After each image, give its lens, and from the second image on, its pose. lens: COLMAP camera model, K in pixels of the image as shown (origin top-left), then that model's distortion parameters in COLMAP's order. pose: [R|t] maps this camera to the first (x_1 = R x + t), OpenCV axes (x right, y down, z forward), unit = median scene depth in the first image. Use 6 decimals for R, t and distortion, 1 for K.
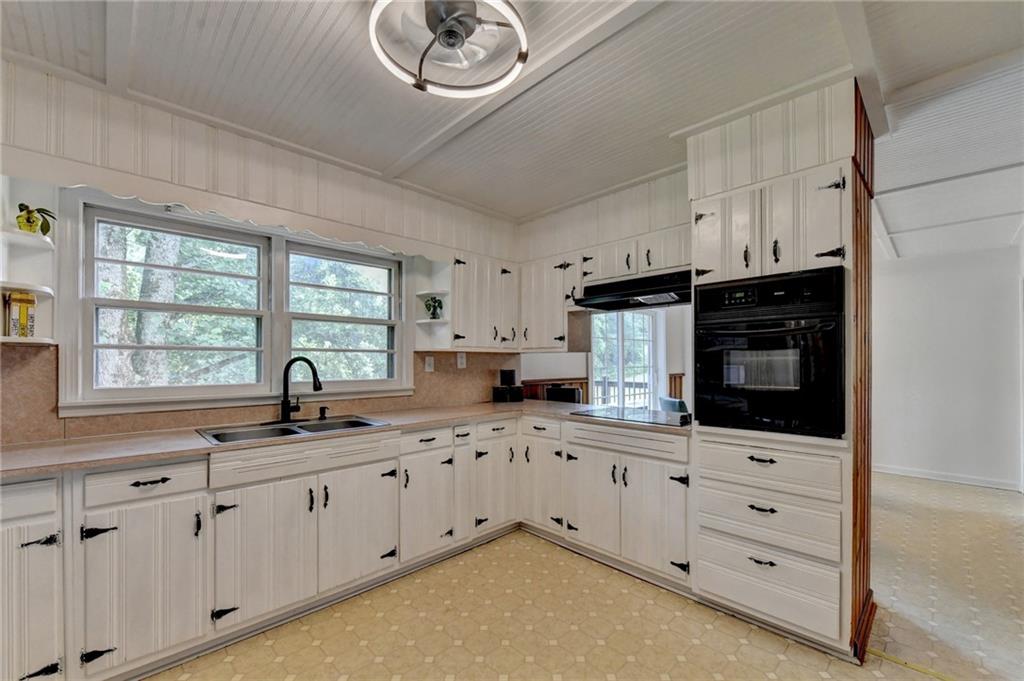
lens RADIAL K [[420.7, 0, 512.7], [0, 420.7, 361.7], [0, 0, 1]] dist [-0.008959, 0.000216]
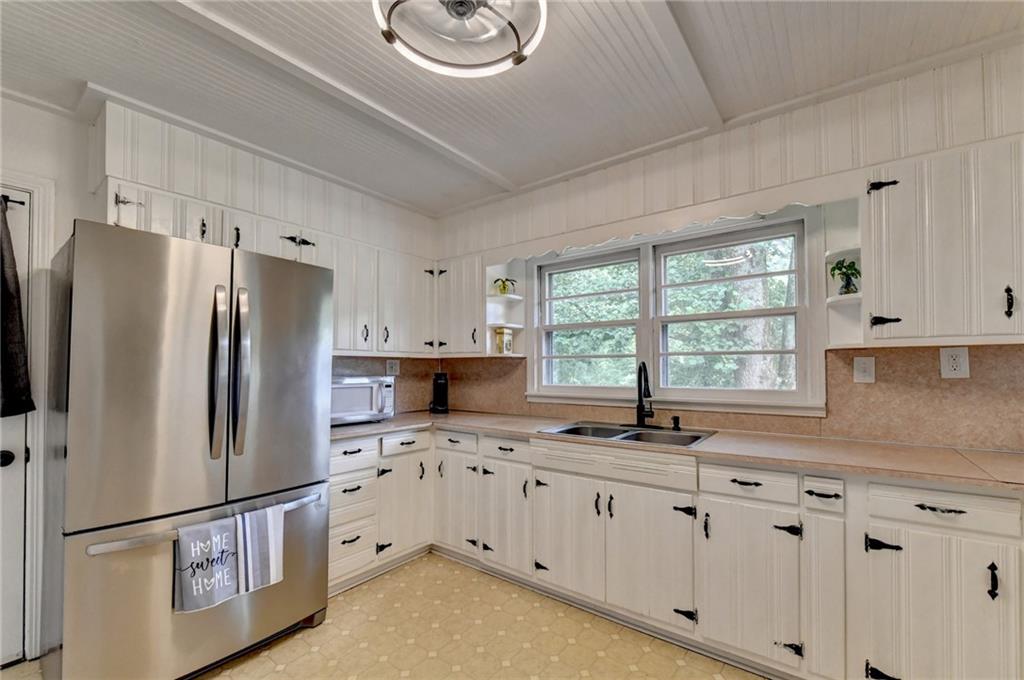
lens RADIAL K [[420.7, 0, 520.0], [0, 420.7, 360.0], [0, 0, 1]] dist [-0.008959, 0.000216]
pose [[0.158970, -0.017556, -0.987127, 0.375767], [0.005894, 0.999841, -0.016833, -0.001359], [0.987266, -0.003142, 0.159048, 0.495983]]
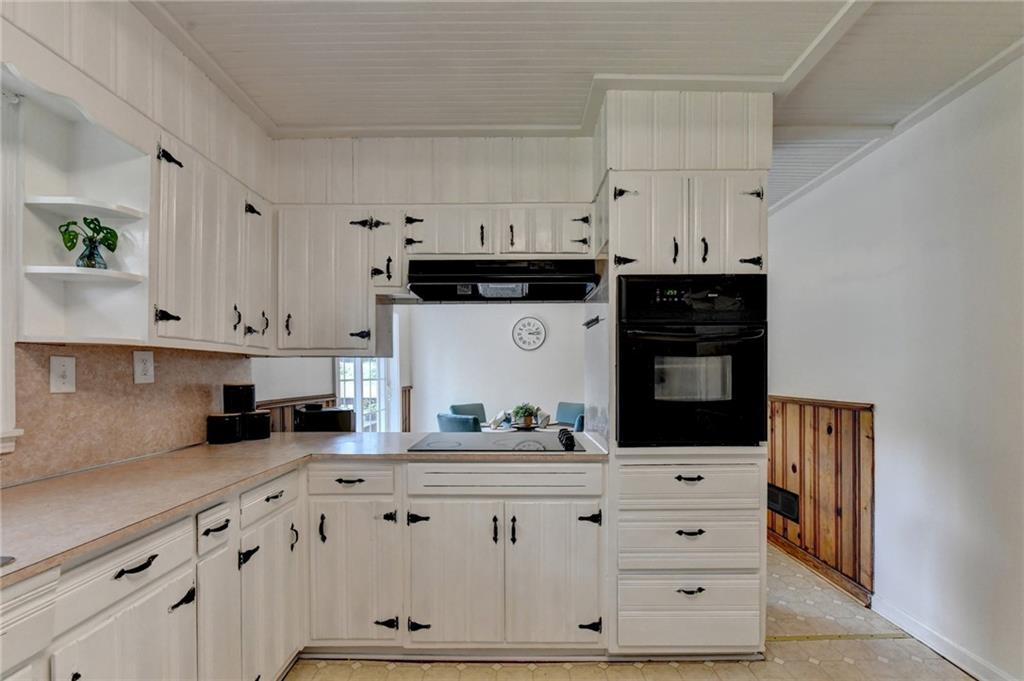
lens RADIAL K [[420.7, 0, 511.5], [0, 420.7, 375.2], [0, 0, 1]] dist [-0.008959, 0.000216]
pose [[0.693850, -0.001078, 0.720118, -0.221211], [0.000602, 0.999999, 0.000917, 0.007616], [-0.720119, -0.000203, 0.693851, 0.444579]]
